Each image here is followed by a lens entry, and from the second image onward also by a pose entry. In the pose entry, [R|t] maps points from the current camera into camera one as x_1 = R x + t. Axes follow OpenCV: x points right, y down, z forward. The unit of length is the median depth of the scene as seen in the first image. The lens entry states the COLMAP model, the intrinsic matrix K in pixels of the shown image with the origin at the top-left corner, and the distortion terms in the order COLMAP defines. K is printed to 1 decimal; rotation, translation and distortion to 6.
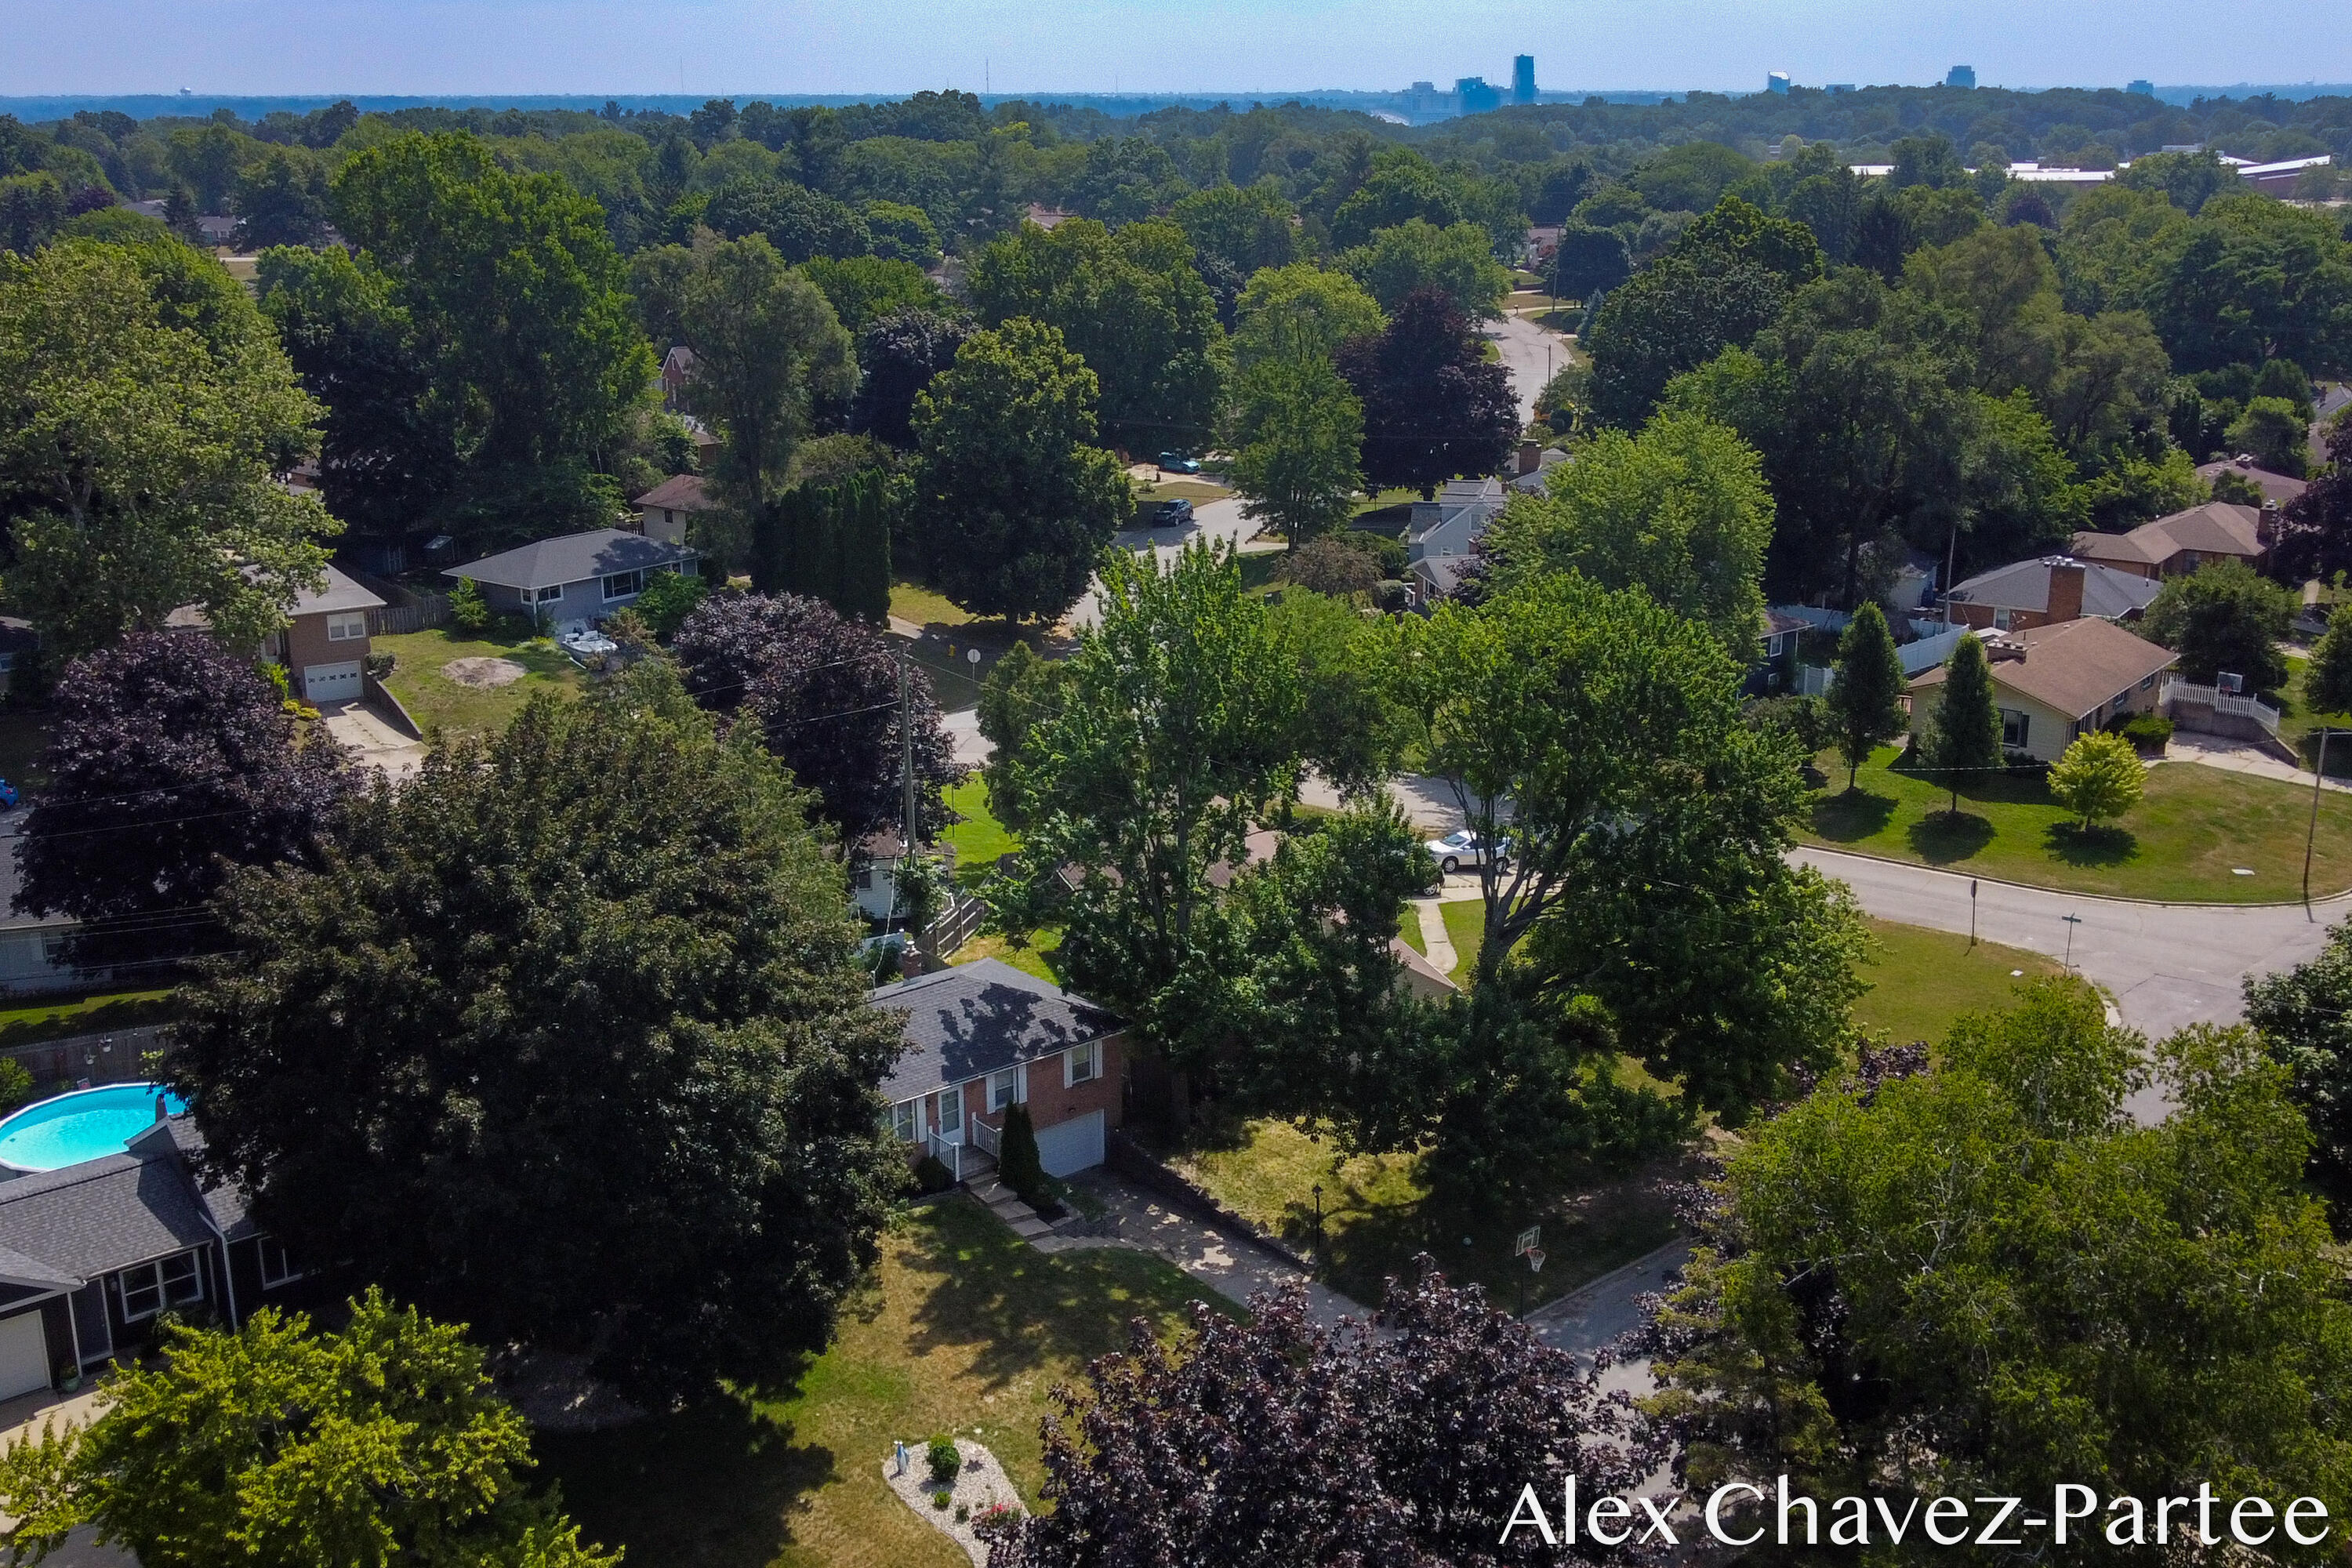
lens RADIAL K [[2458.7, 0, 1183.6], [0, 2458.7, 762.9], [0, 0, 1]] dist [0.001393, -0.009118]
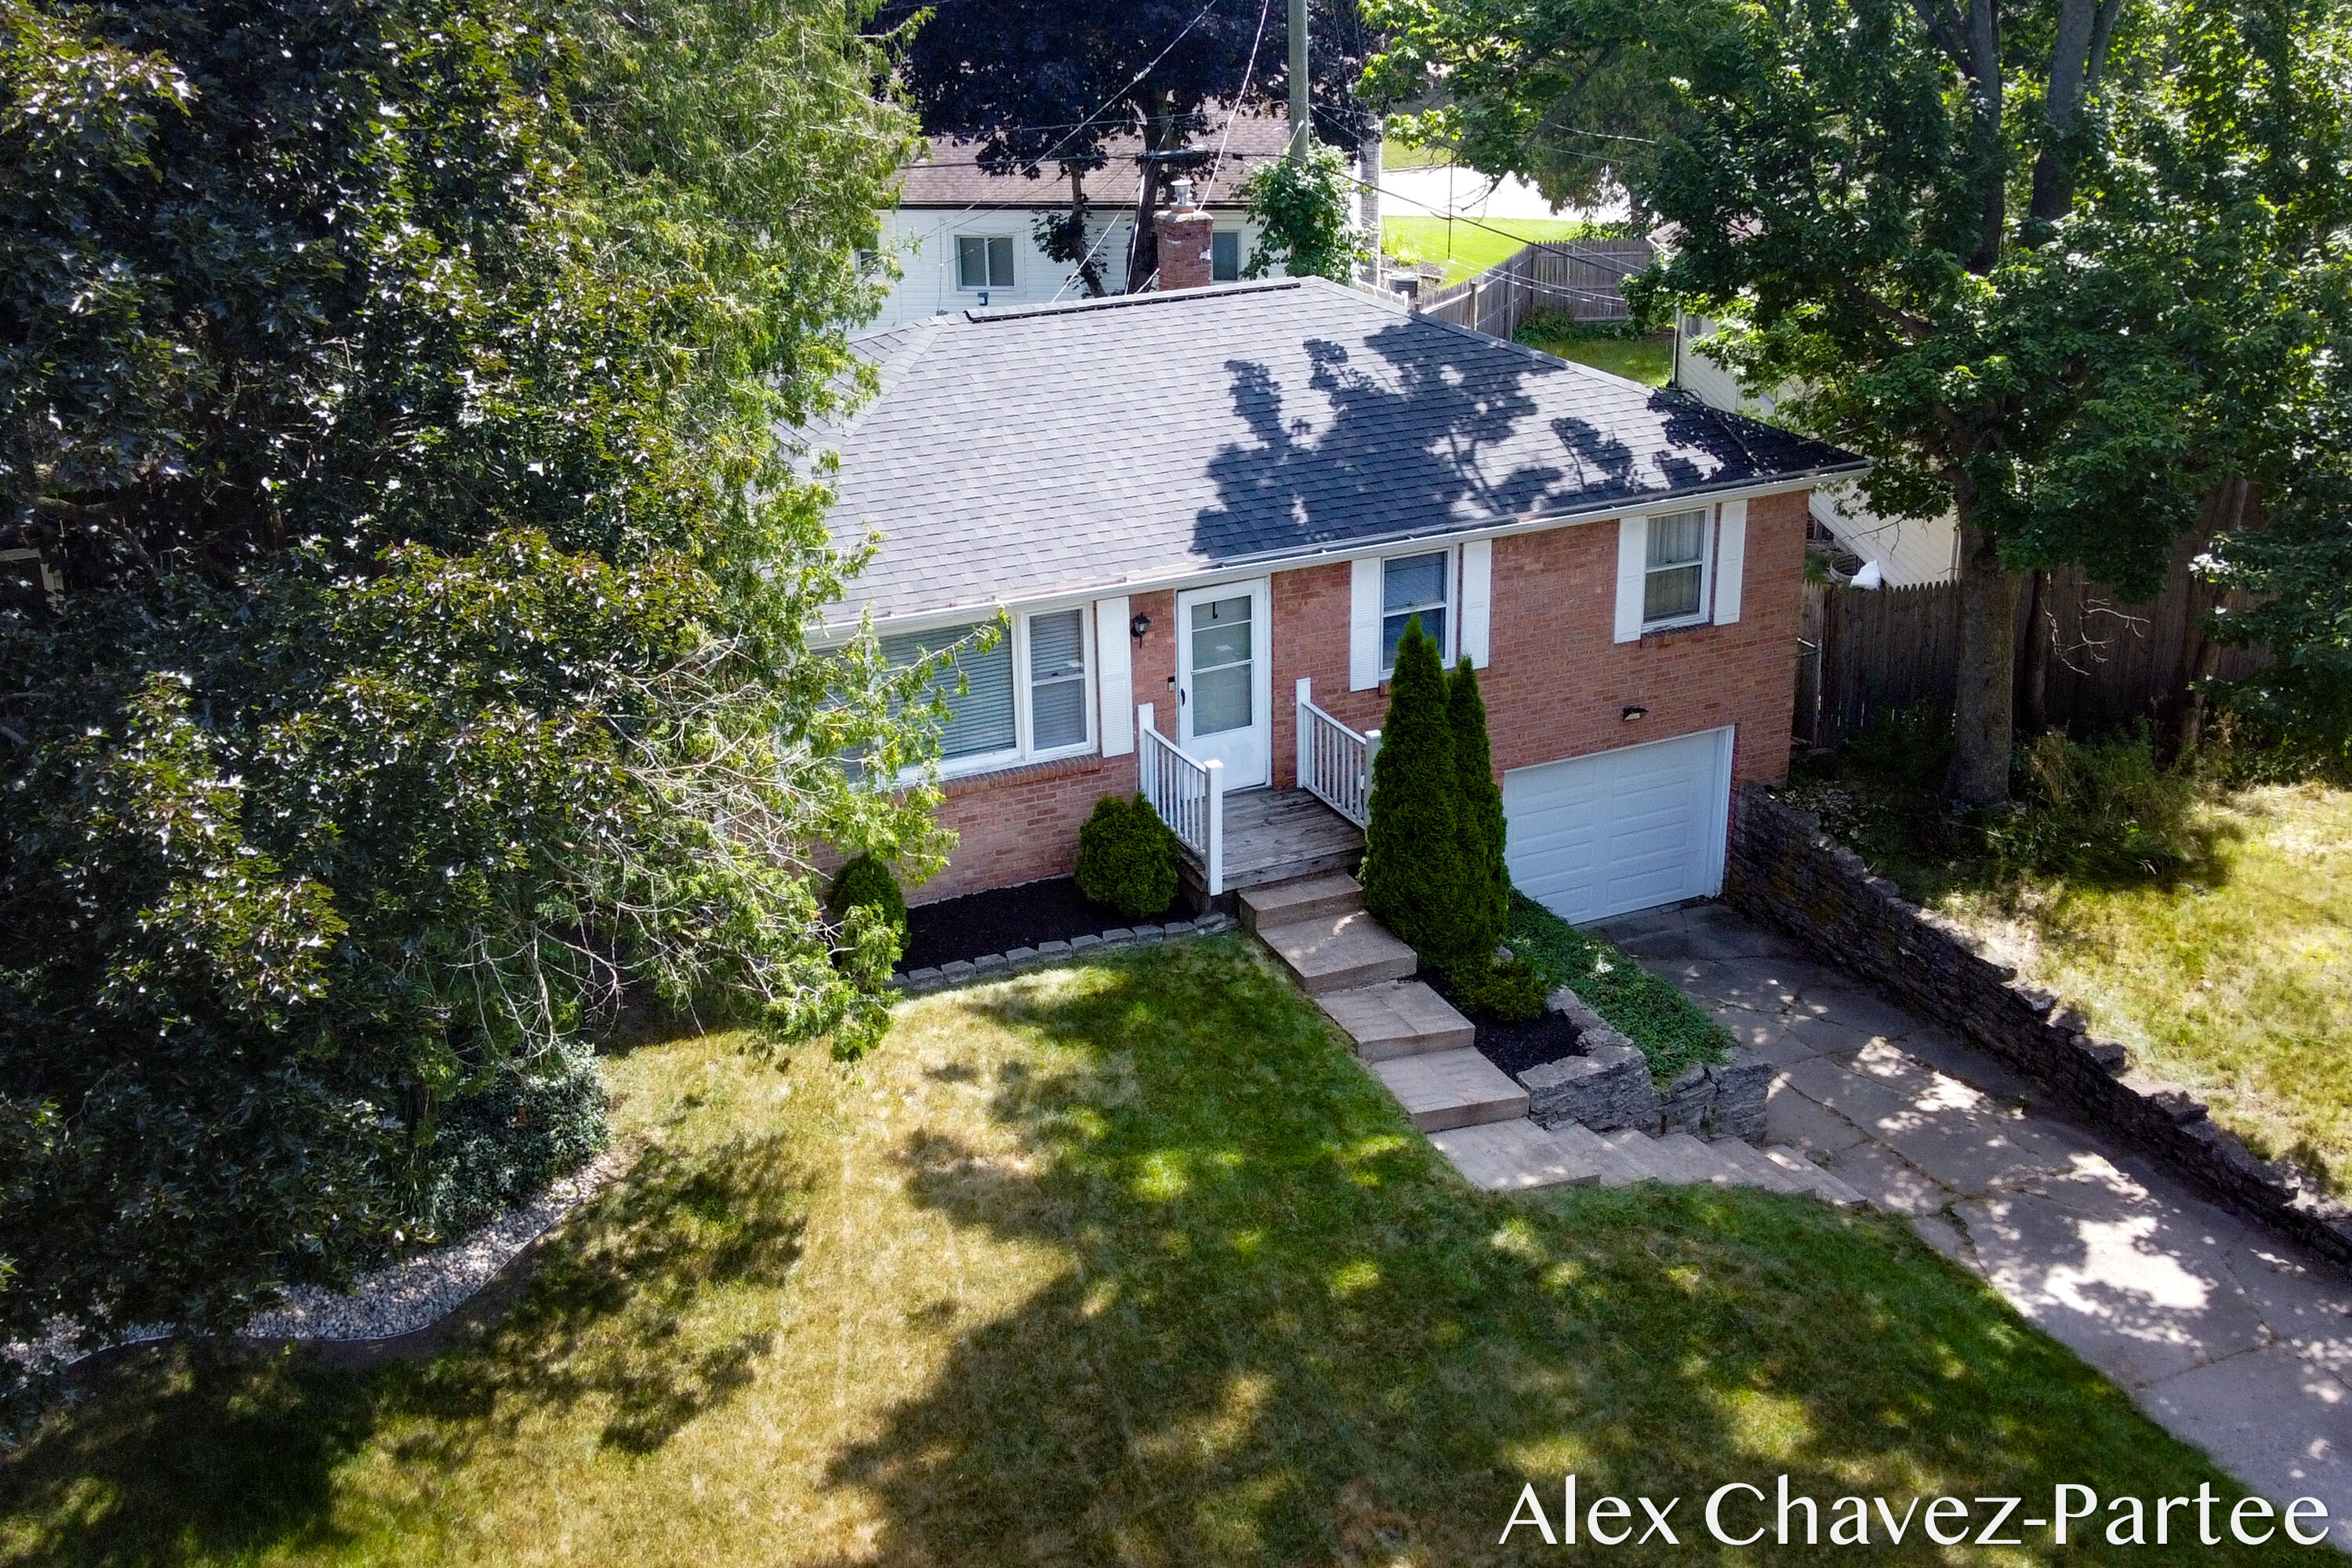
lens RADIAL K [[2458.7, 0, 1183.6], [0, 2458.7, 762.9], [0, 0, 1]] dist [0.001393, -0.009118]
pose [[0.969215, 0.081497, -0.232336, -0.028019], [-0.059242, 0.993099, 0.101214, 0.120989], [0.238981, -0.084334, 0.967355, 0.693391]]
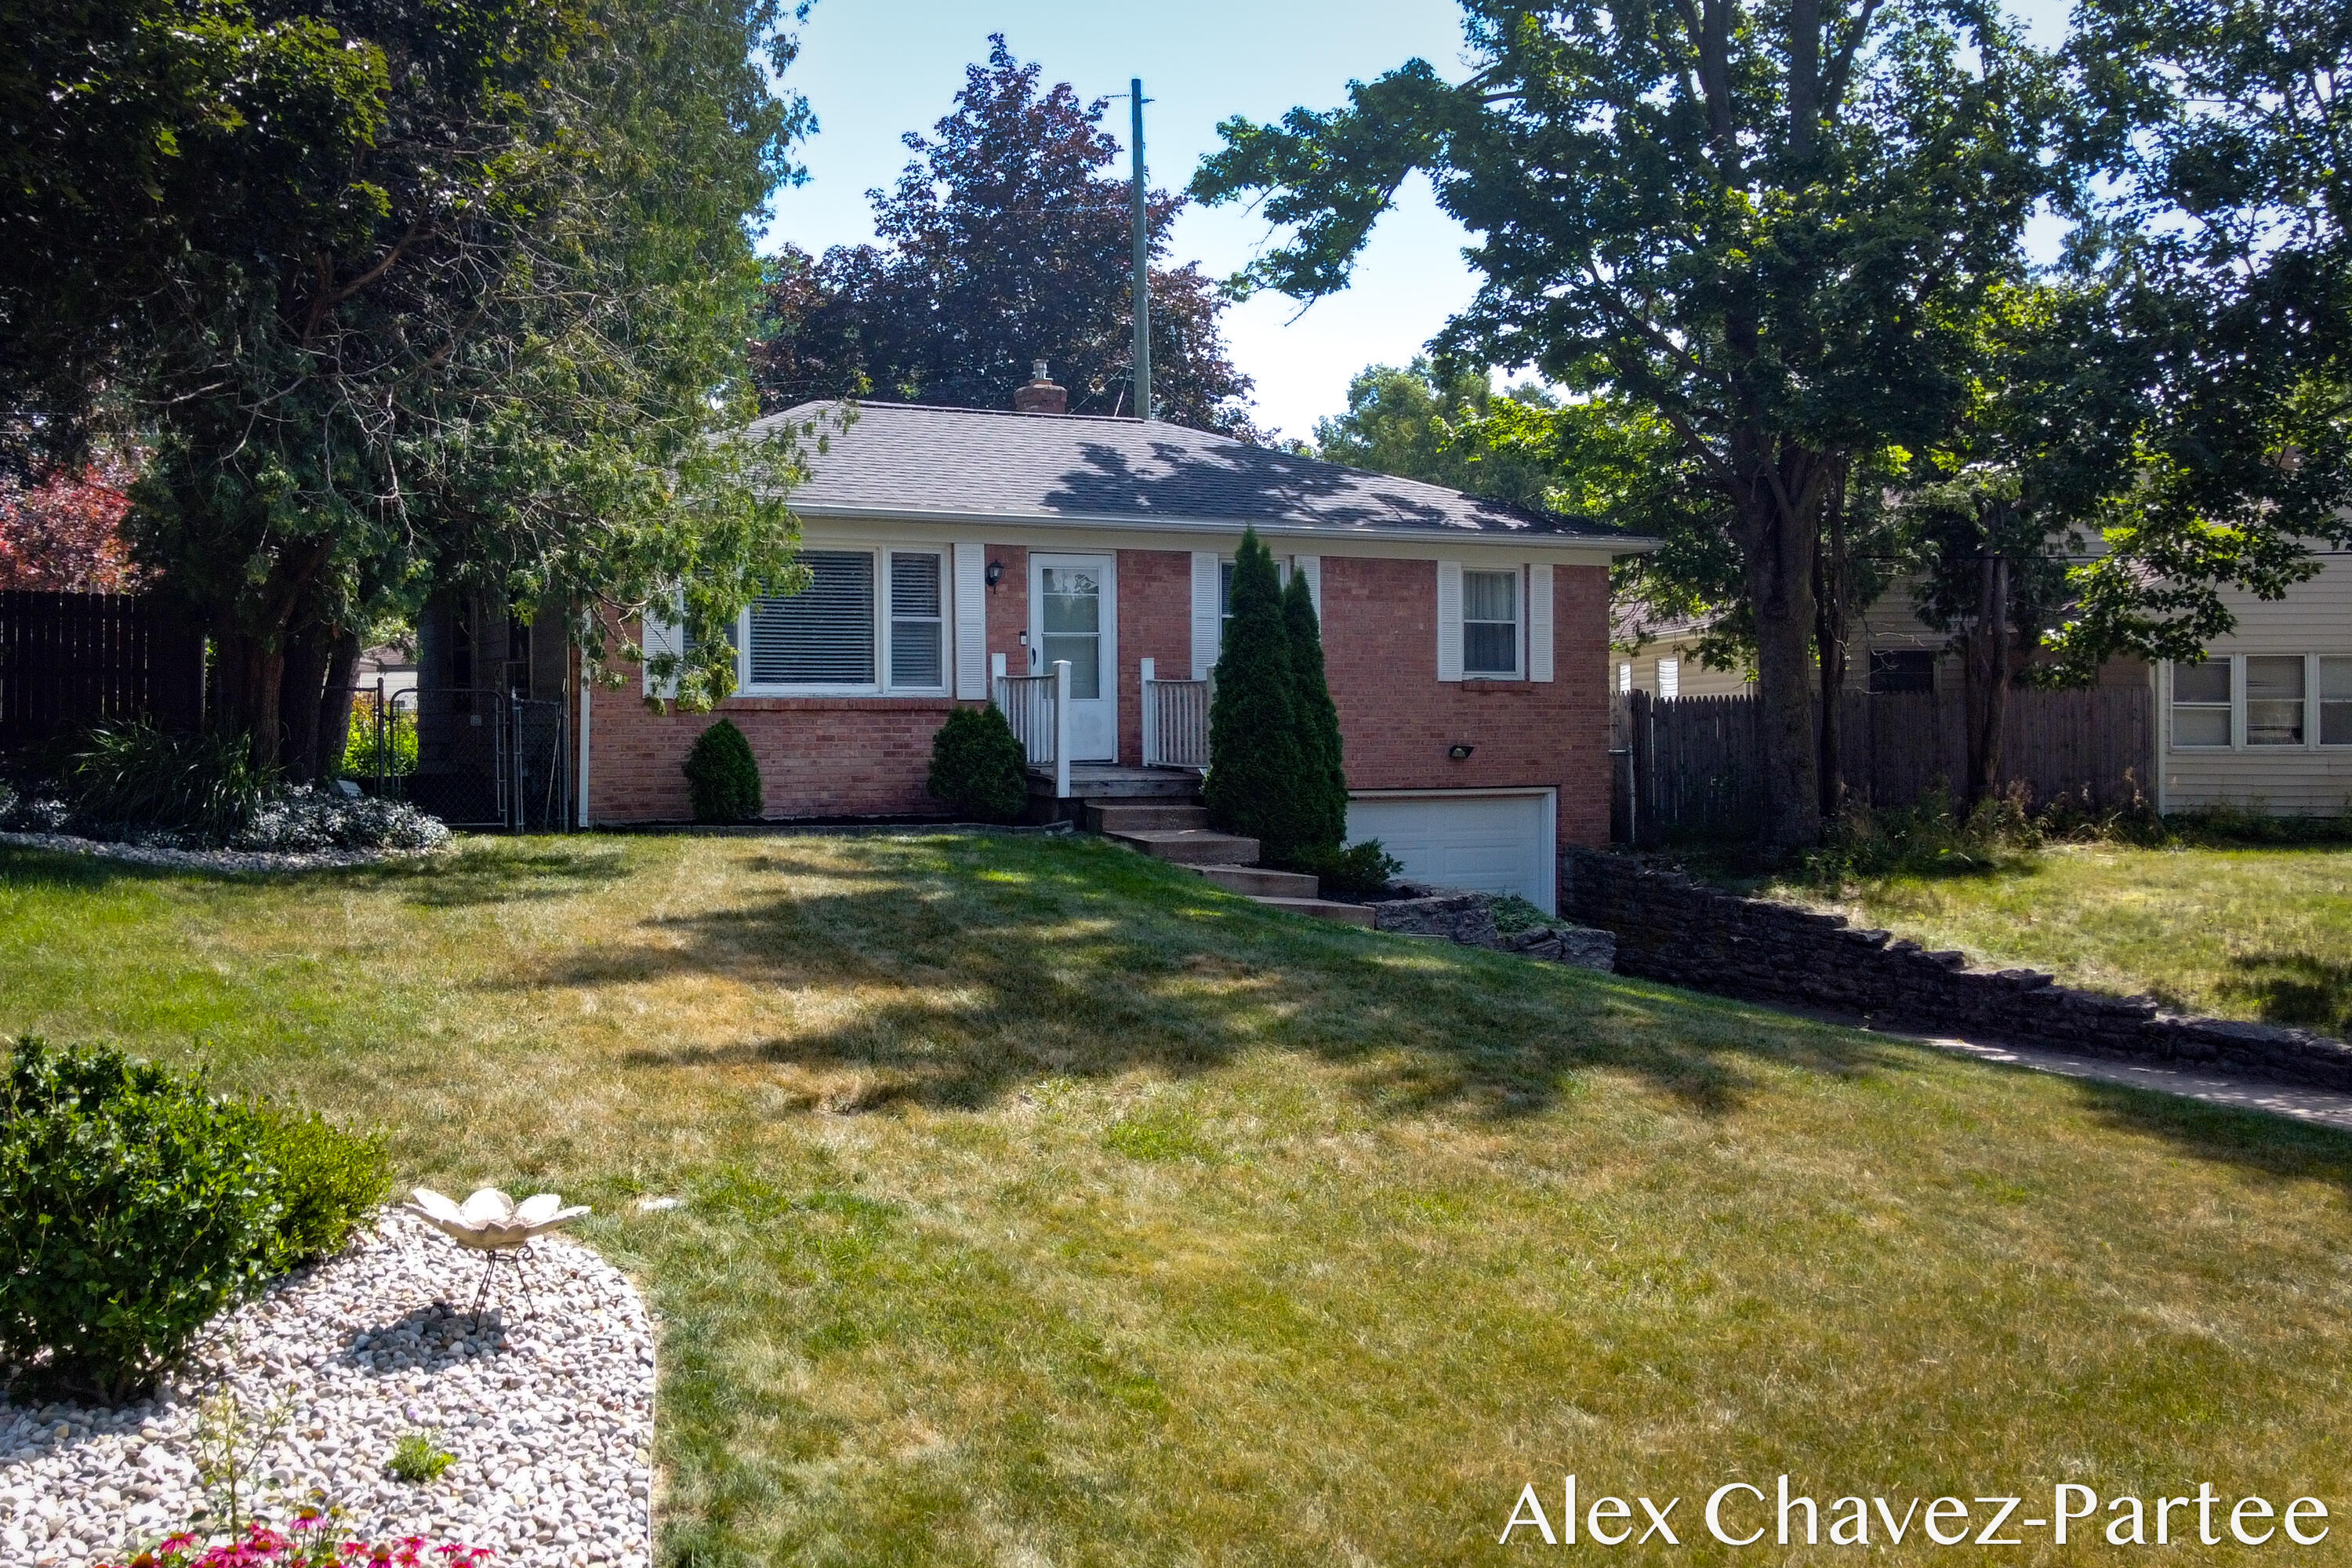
lens RADIAL K [[2208.5, 0, 1075.4], [0, 2208.5, 788.0], [0, 0, 1]] dist [0.012438, 0.007758]
pose [[0.971638, 0.006163, -0.236392, -0.025538], [-0.066137, 0.966849, -0.246635, 0.227665], [0.227036, 0.255274, 0.939835, 0.720293]]
